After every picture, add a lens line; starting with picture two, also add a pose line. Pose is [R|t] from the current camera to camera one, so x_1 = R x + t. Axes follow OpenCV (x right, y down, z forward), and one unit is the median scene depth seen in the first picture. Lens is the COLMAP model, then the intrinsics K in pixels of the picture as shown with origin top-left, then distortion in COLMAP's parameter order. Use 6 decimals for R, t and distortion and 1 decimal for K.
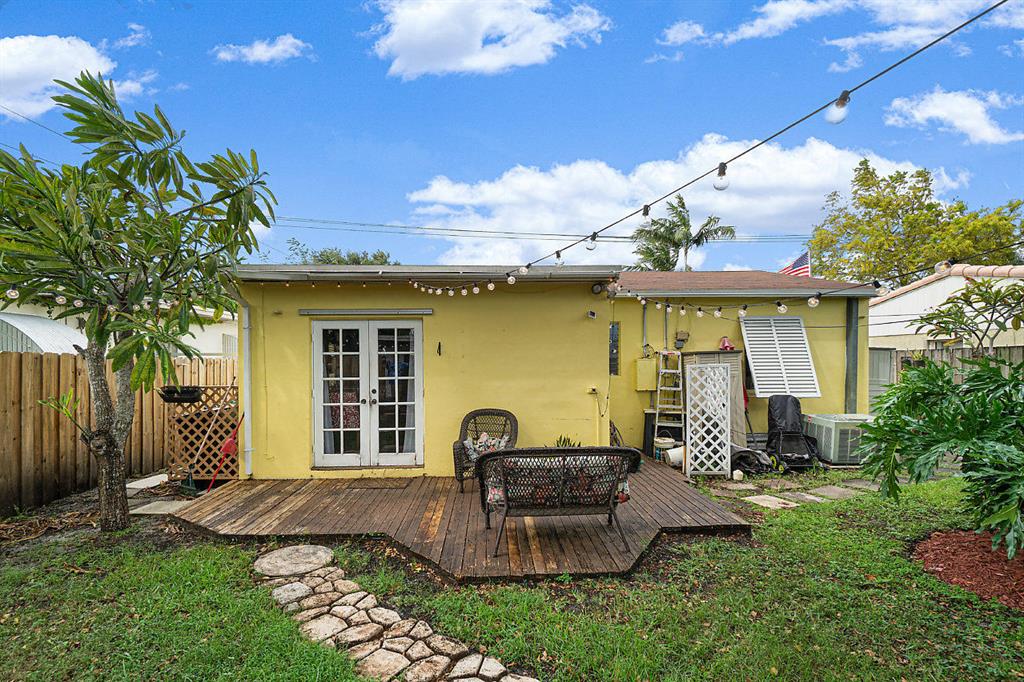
lens RADIAL K [[468.8, 0, 501.9], [0, 468.8, 361.2], [0, 0, 1]] dist [0.000143, -0.001127]
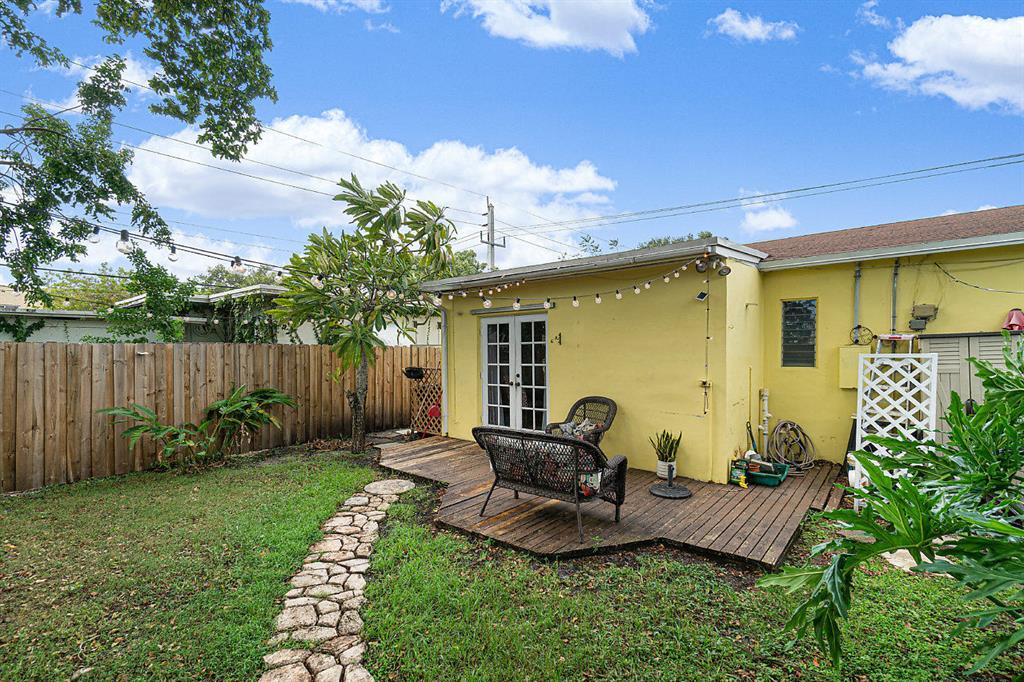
lens RADIAL K [[468.8, 0, 501.0], [0, 468.8, 361.8], [0, 0, 1]] dist [0.000143, -0.001127]
pose [[0.738180, 0.015281, -0.674431, 0.499415], [0.005787, 0.999563, 0.028982, -0.005038], [0.674579, -0.025297, 0.737769, 0.101139]]
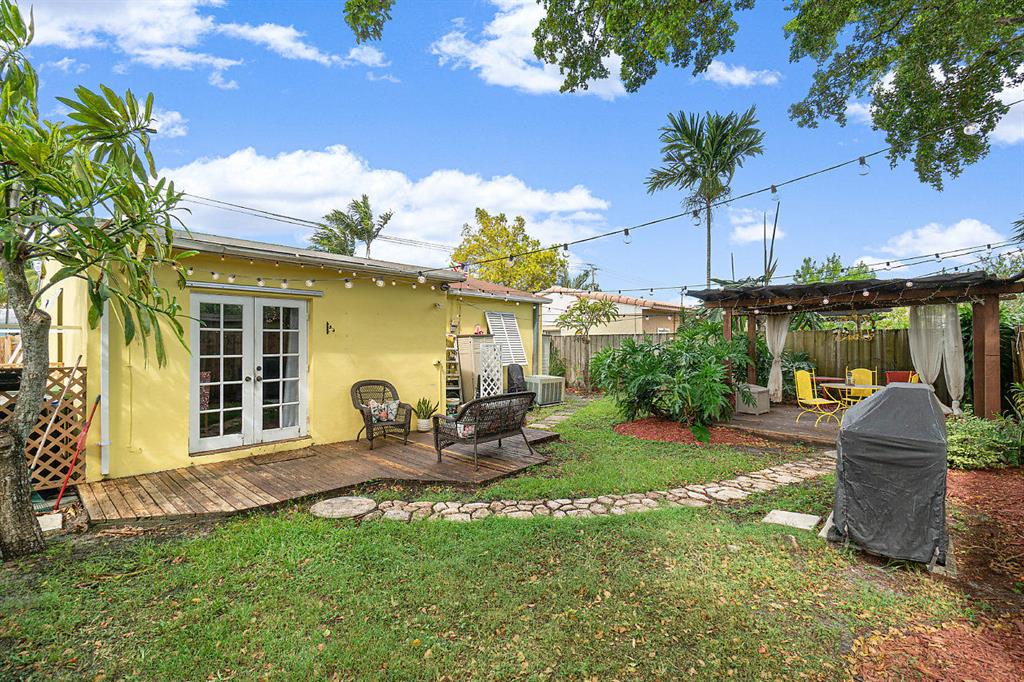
lens RADIAL K [[468.8, 0, 488.6], [0, 468.8, 339.5], [0, 0, 1]] dist [0.000143, -0.001127]
pose [[0.719406, 0.011277, 0.694498, -0.623847], [-0.006061, 0.999932, -0.009958, 0.009575], [-0.694563, 0.002954, 0.719426, -0.059066]]
